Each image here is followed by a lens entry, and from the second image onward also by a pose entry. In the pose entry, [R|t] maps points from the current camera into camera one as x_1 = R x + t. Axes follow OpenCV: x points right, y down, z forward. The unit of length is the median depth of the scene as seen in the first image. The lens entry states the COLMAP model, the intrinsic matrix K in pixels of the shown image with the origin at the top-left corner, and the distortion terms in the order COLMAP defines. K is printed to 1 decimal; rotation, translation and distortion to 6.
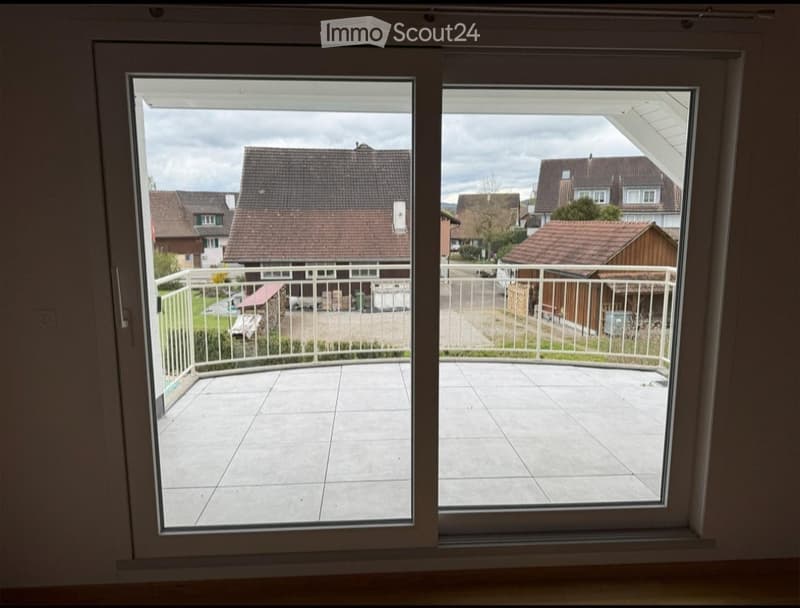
lens RADIAL K [[561.5, 0, 385.2], [0, 561.5, 323.9], [0, 0, 1]] dist [0.059455, -0.000048]
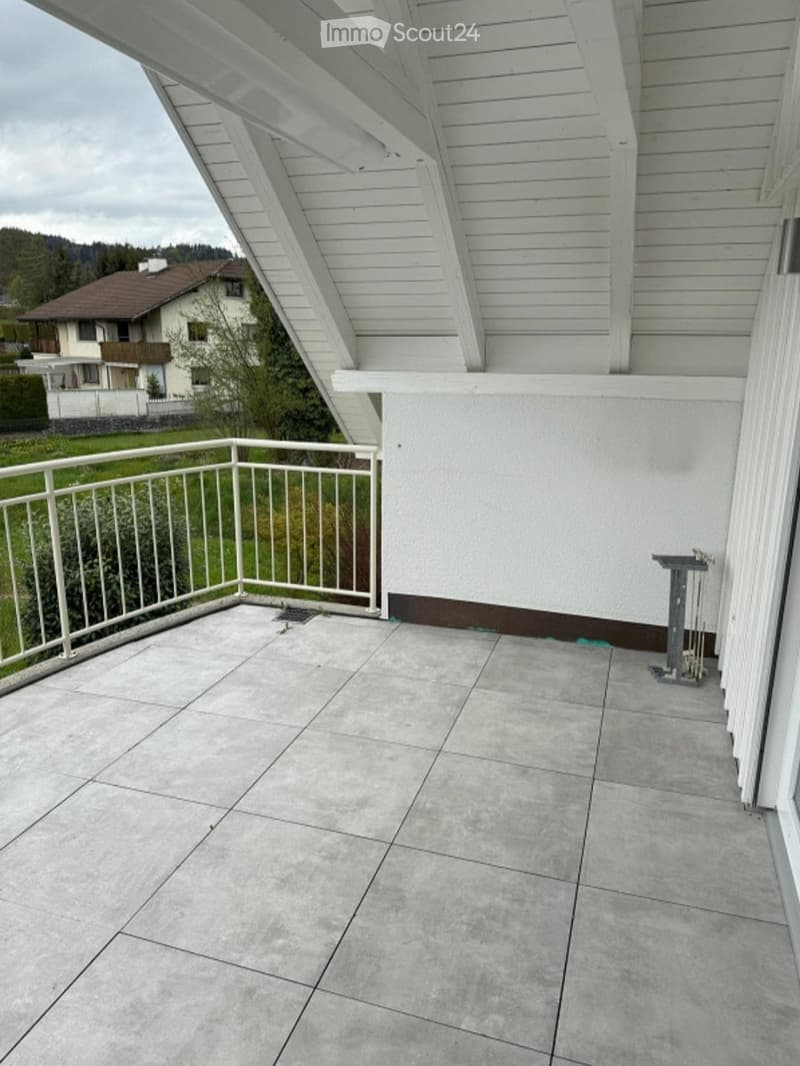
lens RADIAL K [[761.0, 0, 402.0], [0, 761.0, 532.6], [0, 0, 1]] dist [0.006681, -0.001080]
pose [[0.344301, -0.228116, 0.910725, -0.047392], [0.166124, 0.969530, 0.180042, -0.025557], [-0.924045, 0.089304, 0.371706, 0.115296]]
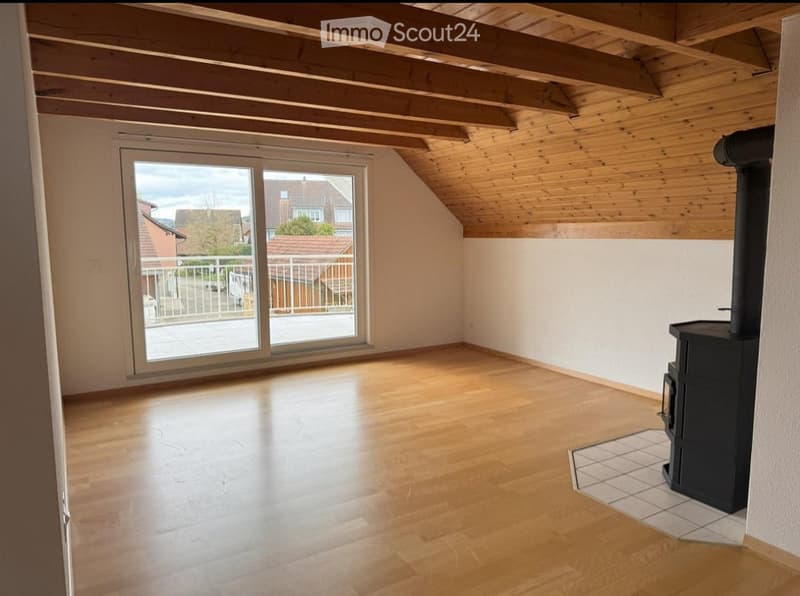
lens RADIAL K [[571.1, 0, 403.2], [0, 571.1, 295.6], [0, 0, 1]] dist [0.006681, -0.001080]
pose [[0.874630, -0.046159, 0.482589, -0.055208], [0.084110, 0.994808, -0.057287, 0.030537], [-0.477439, 0.090695, 0.873971, -0.134377]]
